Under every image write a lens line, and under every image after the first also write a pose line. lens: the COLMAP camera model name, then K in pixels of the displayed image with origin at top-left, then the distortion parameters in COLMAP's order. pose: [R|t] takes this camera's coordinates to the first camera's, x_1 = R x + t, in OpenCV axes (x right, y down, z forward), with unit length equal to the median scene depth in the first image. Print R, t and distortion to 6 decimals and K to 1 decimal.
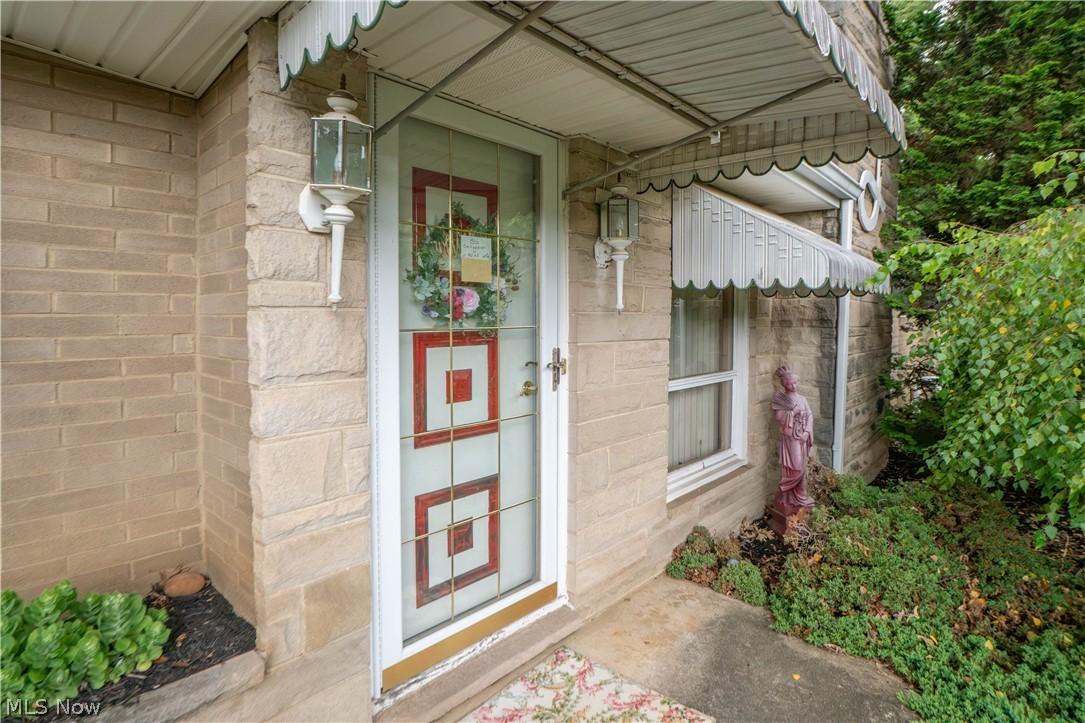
lens RADIAL K [[565.4, 0, 543.8], [0, 565.4, 341.6], [0, 0, 1]] dist [-0.034281, 0.002271]
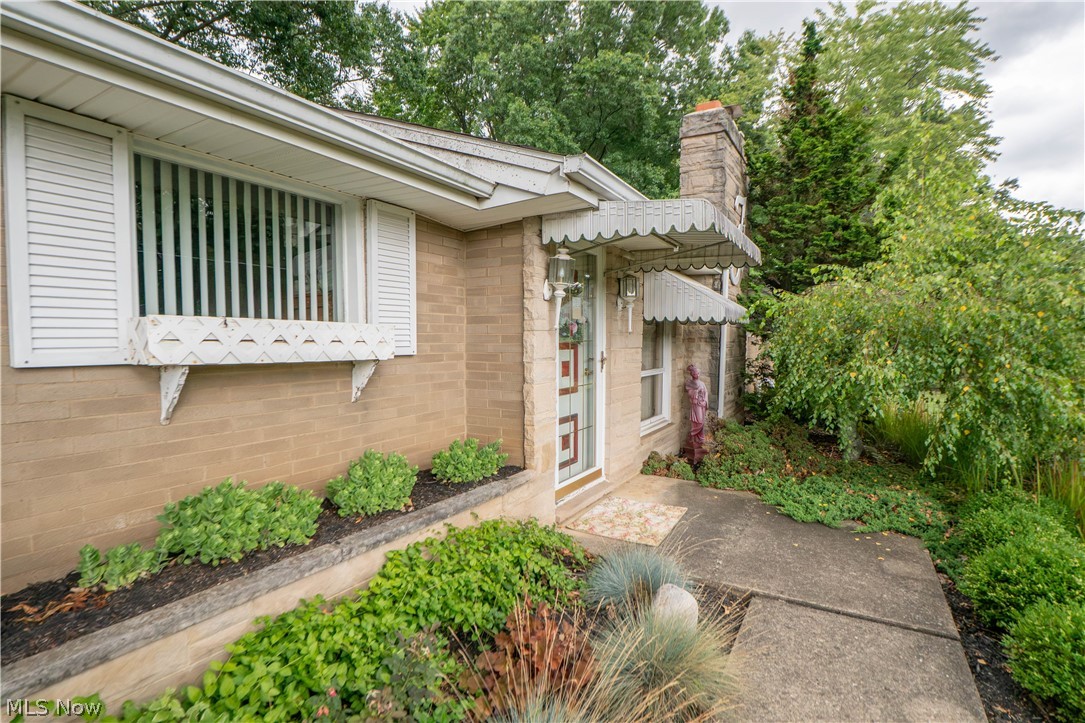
lens RADIAL K [[551.3, 0, 529.3], [0, 551.3, 380.8], [0, 0, 1]] dist [-0.032807, 0.000010]
pose [[0.979950, -0.015841, 0.198611, -0.532904], [0.009228, 0.999373, 0.034180, 0.041452], [-0.199028, -0.031662, 0.979482, -0.746972]]
